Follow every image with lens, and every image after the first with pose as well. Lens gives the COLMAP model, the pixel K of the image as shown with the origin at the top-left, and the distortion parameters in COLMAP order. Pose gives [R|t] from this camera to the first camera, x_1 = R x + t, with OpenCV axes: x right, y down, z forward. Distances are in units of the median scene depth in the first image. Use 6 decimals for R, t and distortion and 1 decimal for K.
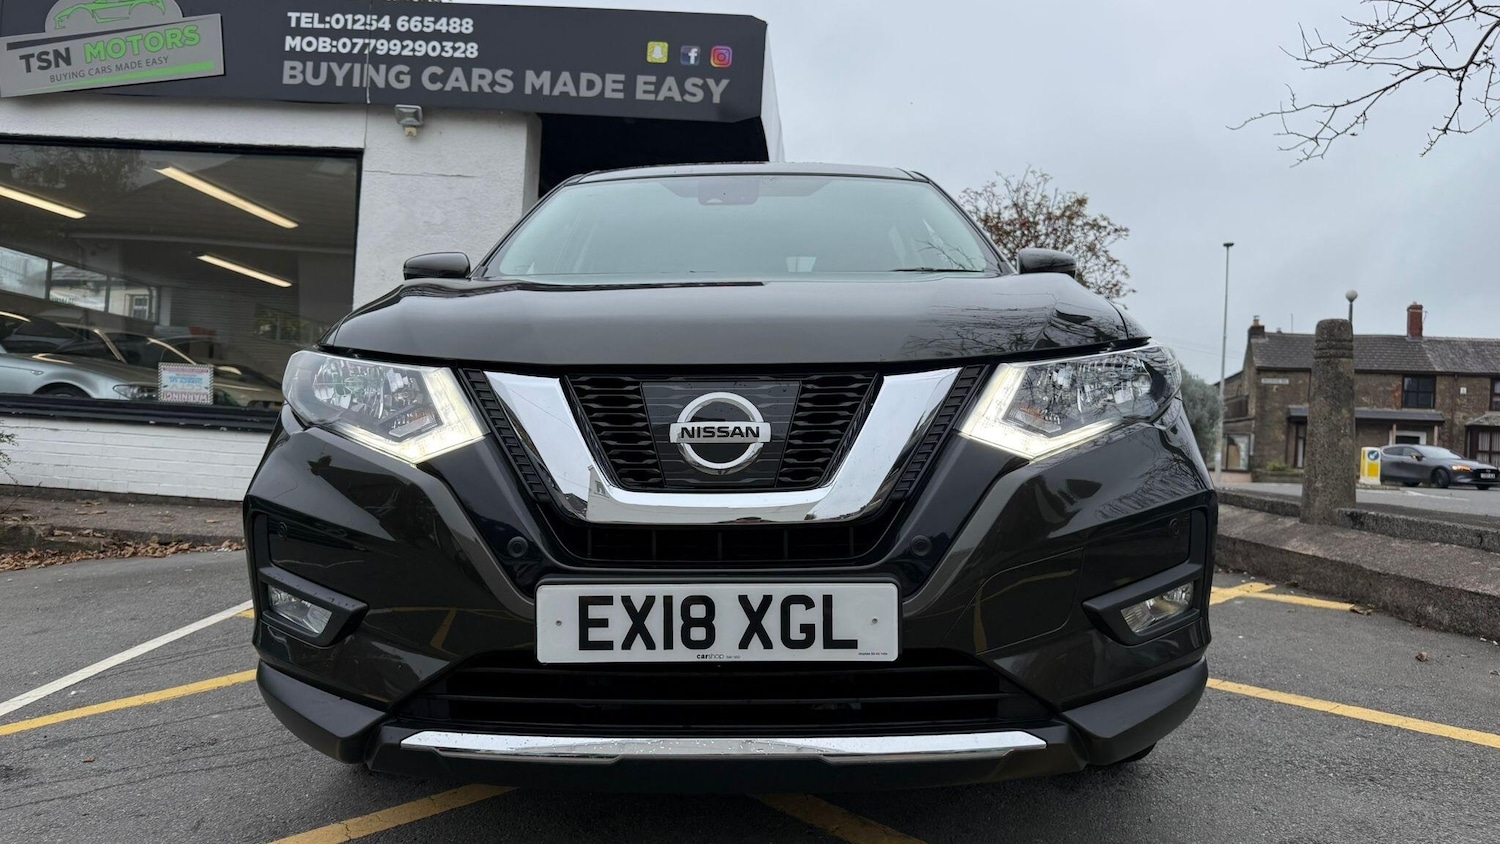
lens RADIAL K [[1095.8, 0, 748.3], [0, 1095.8, 413.9], [0, 0, 1]] dist [0.004346, -0.013561]
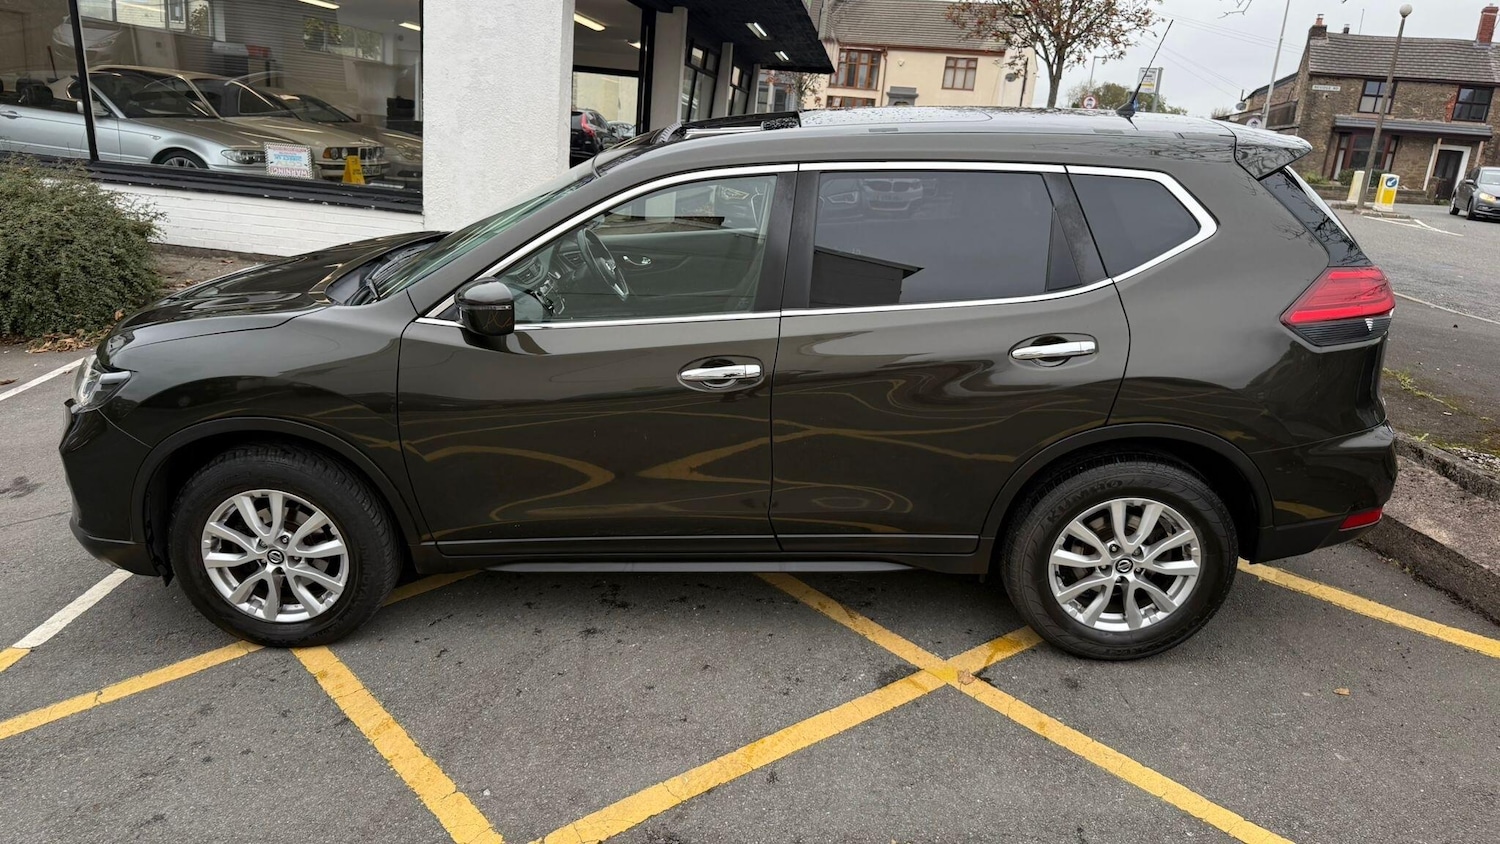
lens RADIAL K [[1104.1, 0, 750.3], [0, 1104.1, 427.8], [0, 0, 1]] dist [0.005065, -0.012153]
pose [[0.999046, 0.032274, -0.029422, 0.038117], [-0.021957, 0.953556, 0.300416, -0.128169], [0.037752, -0.299483, 0.953354, -0.229560]]
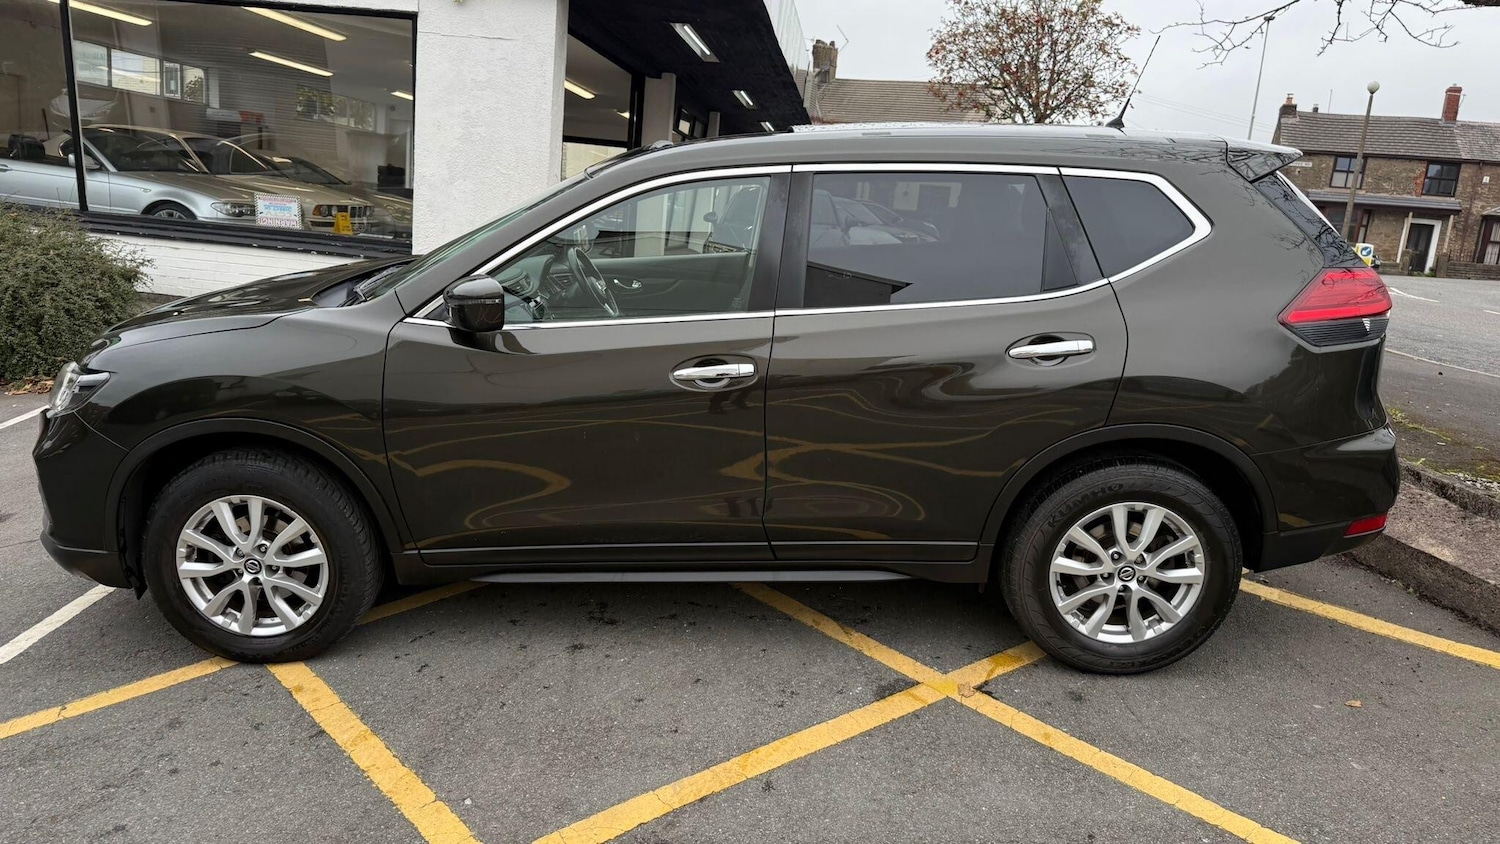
lens RADIAL K [[1103.5, 0, 747.6], [0, 1103.5, 422.6], [0, 0, 1]] dist [0.006617, -0.013842]
pose [[0.999327, 0.030569, -0.020272, 0.035296], [-0.025092, 0.972851, 0.230067, -0.097527], [0.026754, -0.229403, 0.972964, -0.228945]]
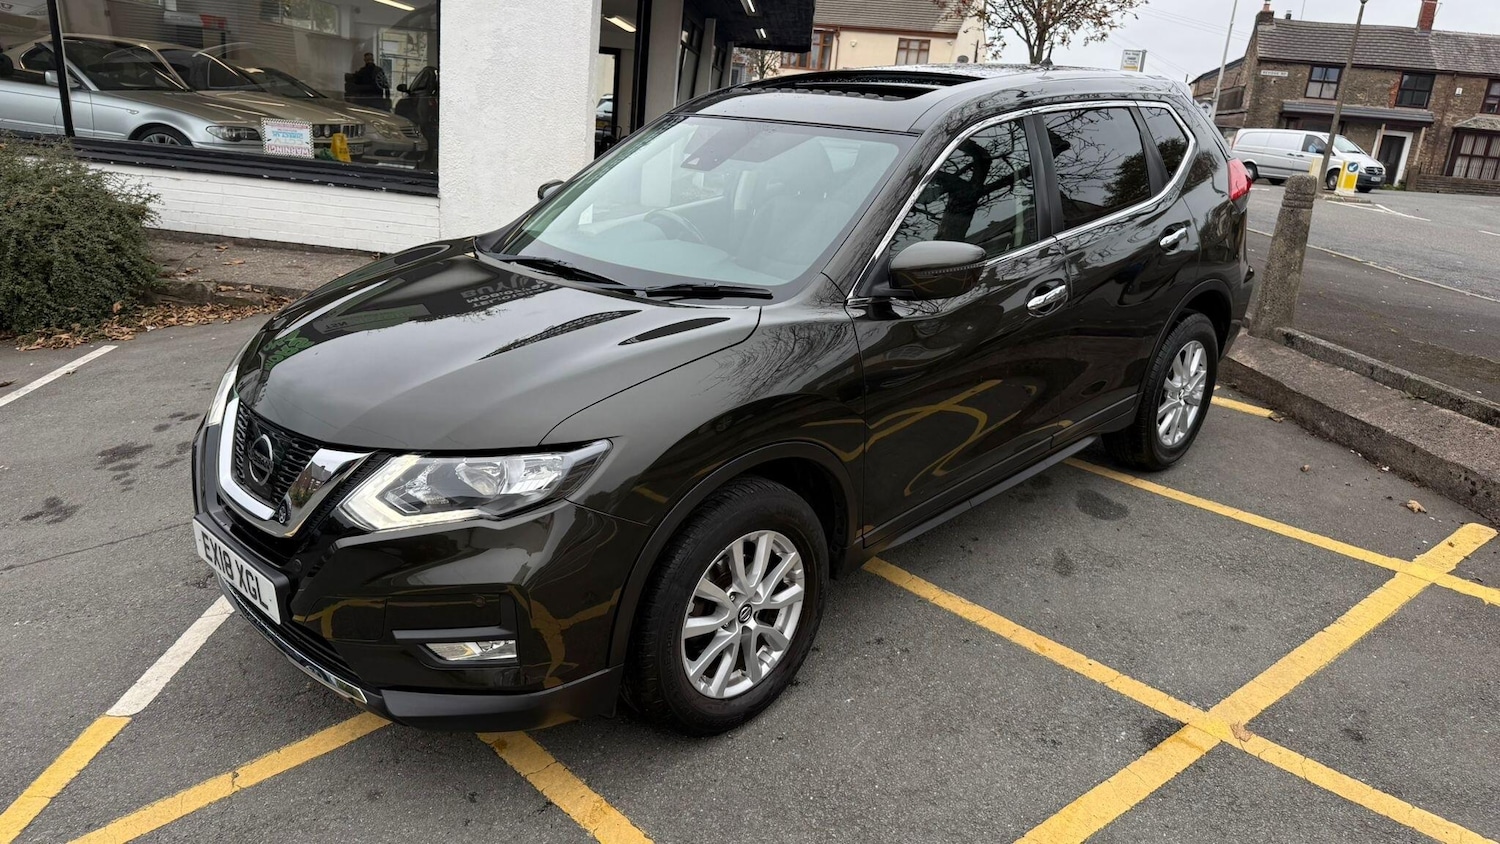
lens RADIAL K [[1101.3, 0, 744.5], [0, 1101.3, 427.0], [0, 0, 1]] dist [0.005281, -0.013693]
pose [[0.999320, 0.024780, 0.027288, -0.078072], [-0.032105, 0.948861, 0.314058, -0.119878], [-0.018111, -0.314720, 0.949012, -0.163937]]
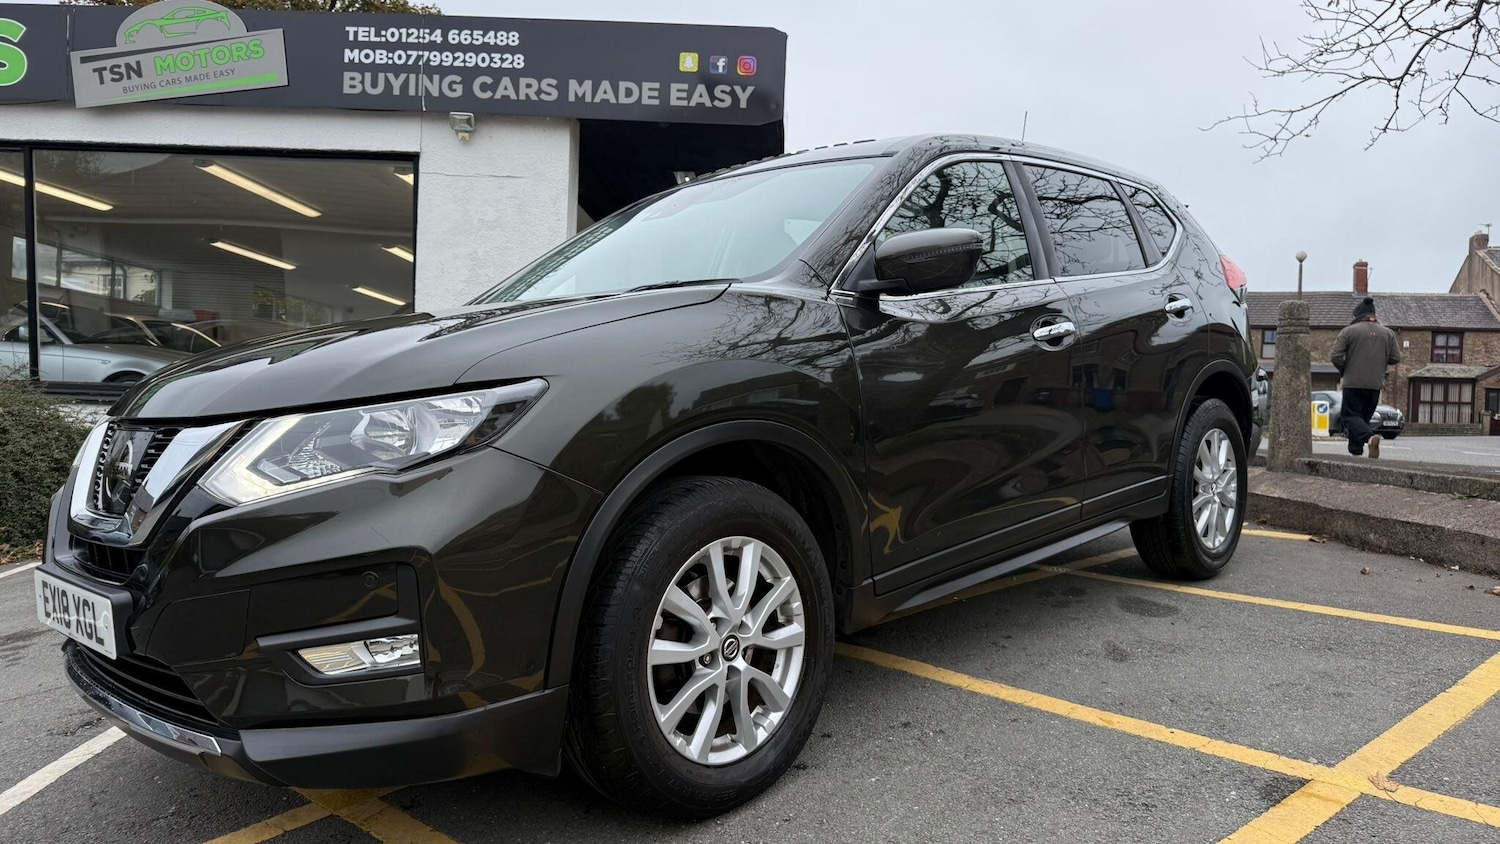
lens RADIAL K [[1098.4, 0, 750.8], [0, 1098.4, 414.4], [0, 0, 1]] dist [0.007793, -0.017211]
pose [[0.998970, -0.022688, 0.039305, -0.070480], [0.021403, 0.999232, 0.032813, -0.009625], [-0.040019, -0.031938, 0.998688, -0.117511]]
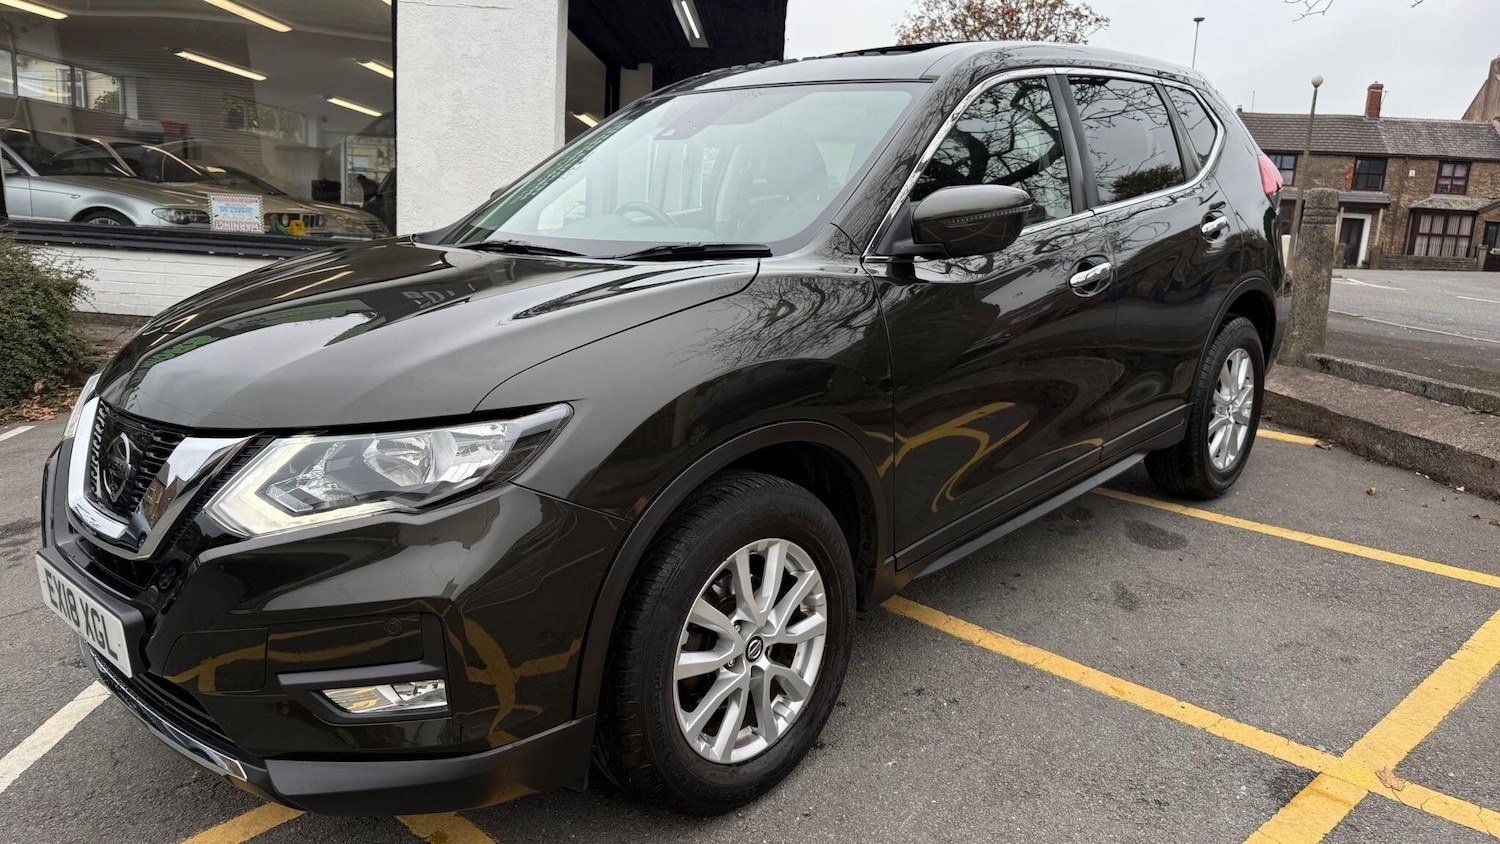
lens RADIAL K [[1102.4, 0, 747.9], [0, 1102.4, 425.9], [0, 0, 1]] dist [-0.005805, -0.001376]
pose [[0.998797, -0.009484, 0.048104, -0.081249], [-0.001154, 0.976296, 0.216435, -0.059697], [-0.049017, -0.216230, 0.975111, -0.095538]]
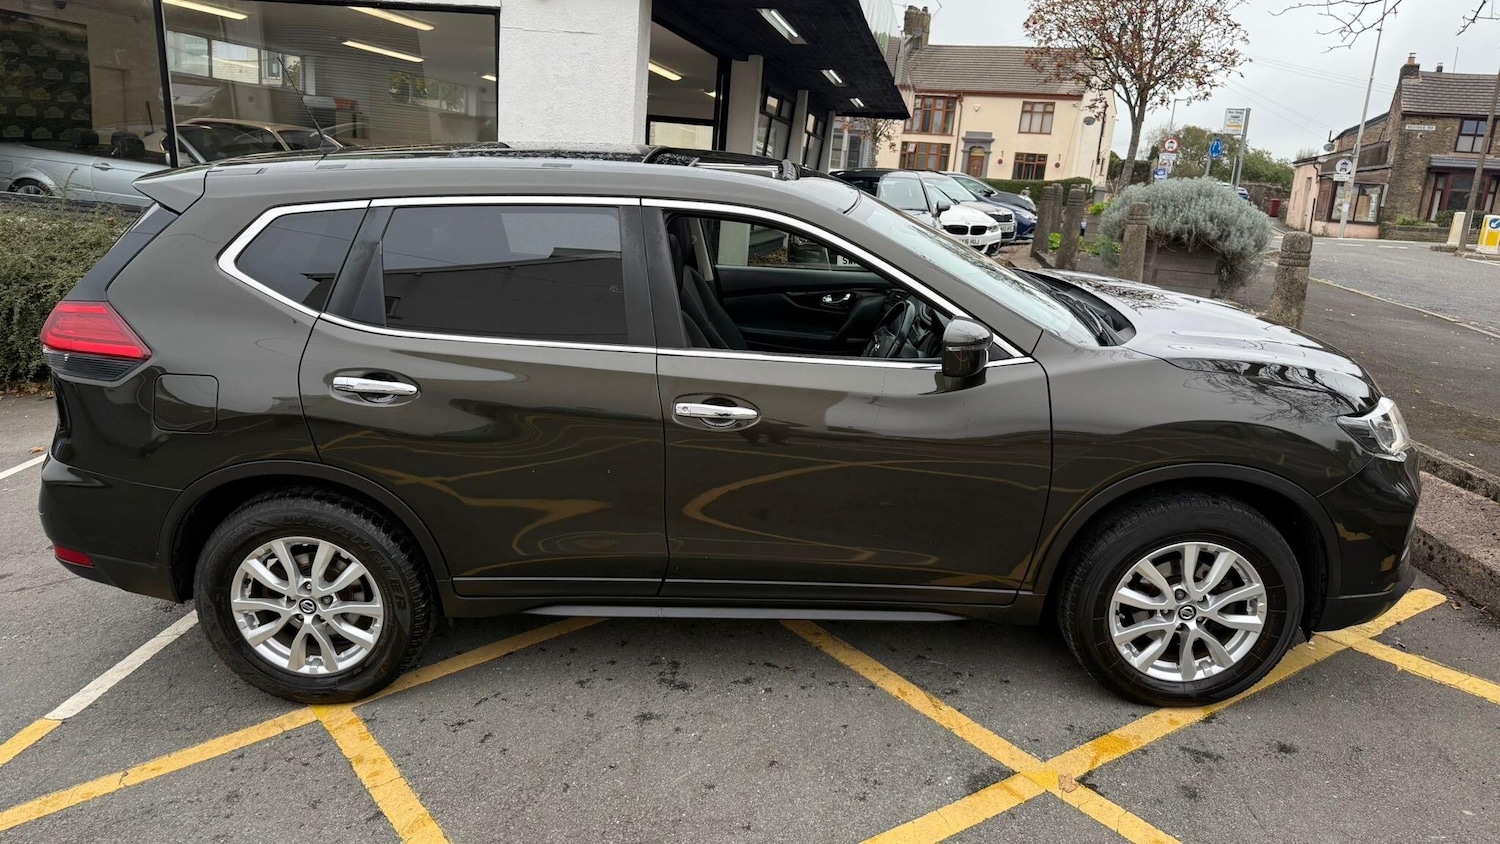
lens RADIAL K [[1102.4, 0, 749.3], [0, 1102.4, 417.0], [0, 0, 1]] dist [0.000626, -0.005490]
pose [[0.994498, 0.036322, -0.098254, 0.036383], [-0.010128, 0.966908, 0.254923, -0.125059], [0.104262, -0.252526, 0.961956, -0.187169]]
